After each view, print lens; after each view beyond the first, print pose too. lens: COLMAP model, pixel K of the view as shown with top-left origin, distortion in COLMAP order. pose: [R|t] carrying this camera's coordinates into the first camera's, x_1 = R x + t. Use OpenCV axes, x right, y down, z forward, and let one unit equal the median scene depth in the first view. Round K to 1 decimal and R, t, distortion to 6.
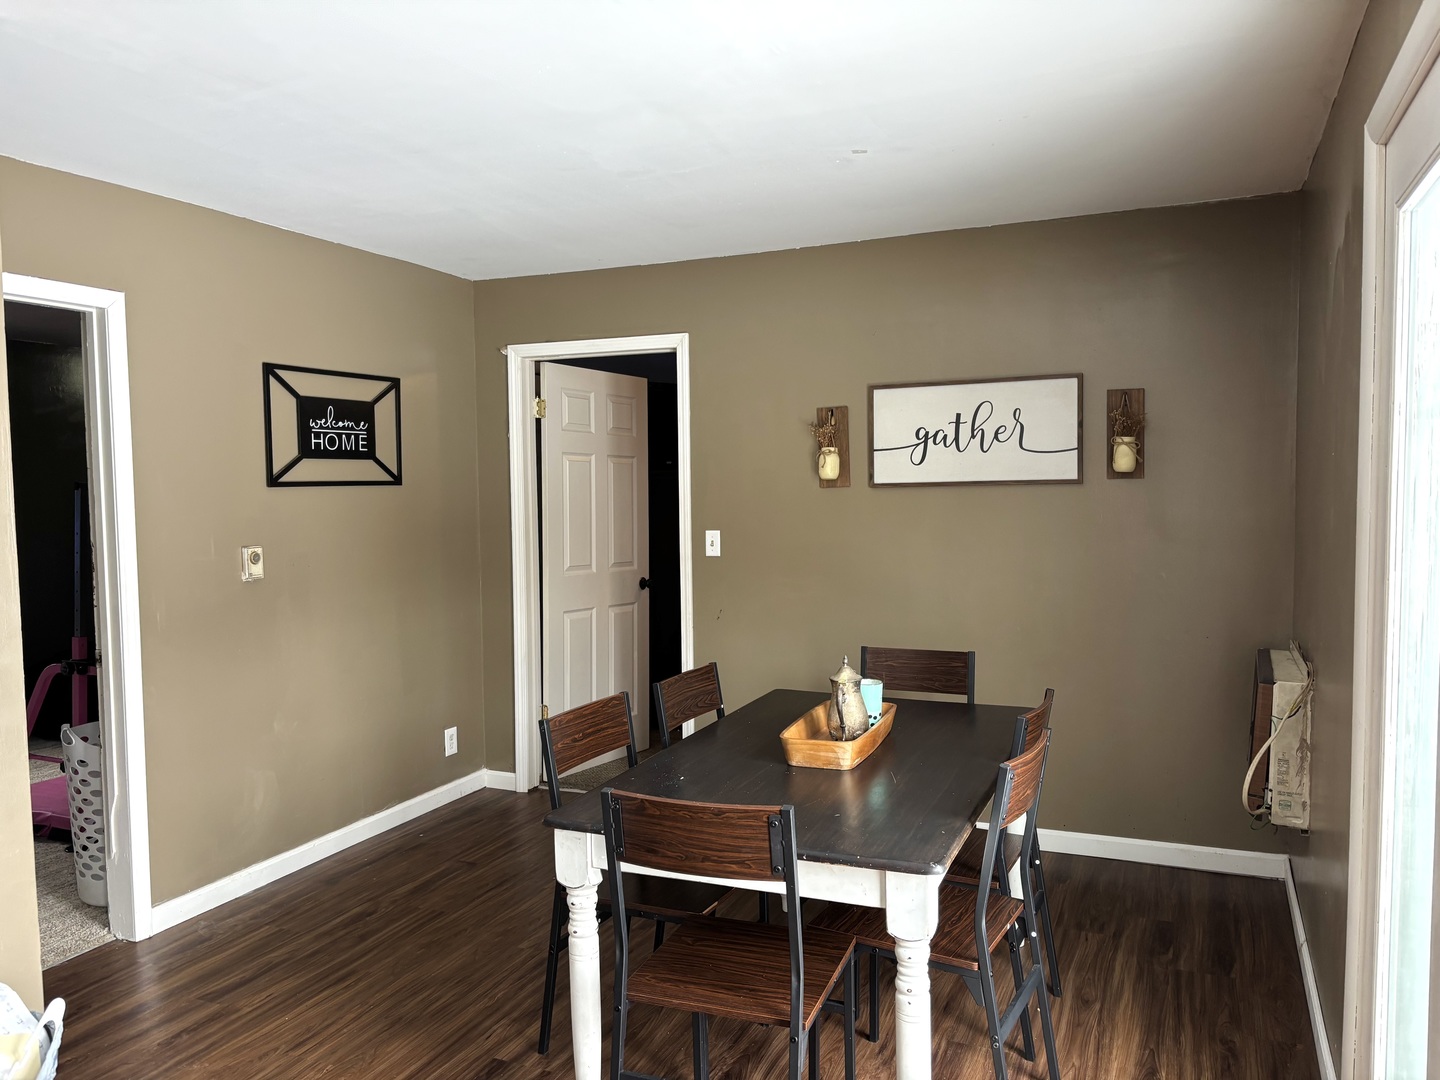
lens RADIAL K [[1101.1, 0, 714.2], [0, 1101.1, 550.7], [0, 0, 1]] dist [0.062541, -0.076510]
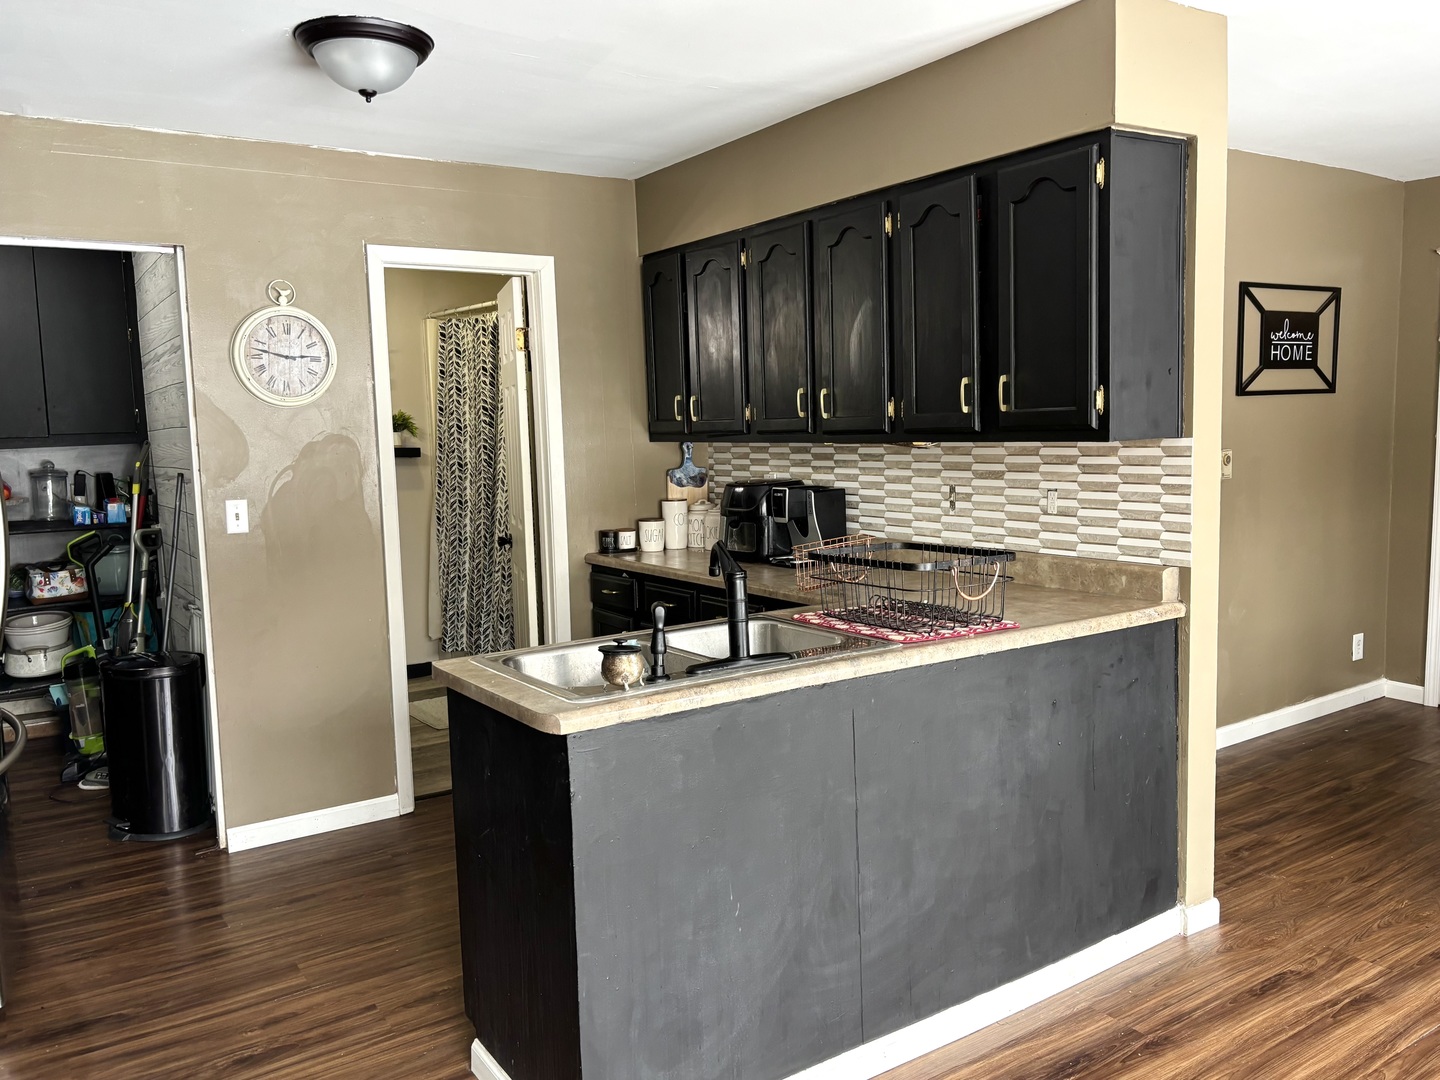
lens RADIAL K [[1101.1, 0, 706.9], [0, 1101.1, 537.3], [0, 0, 1]] dist [0.062541, -0.076510]
pose [[0.831158, 0.051941, -0.553605, -0.213609], [-0.017370, 0.997567, 0.067516, 0.016740], [0.555765, -0.046500, 0.830038, -0.213716]]
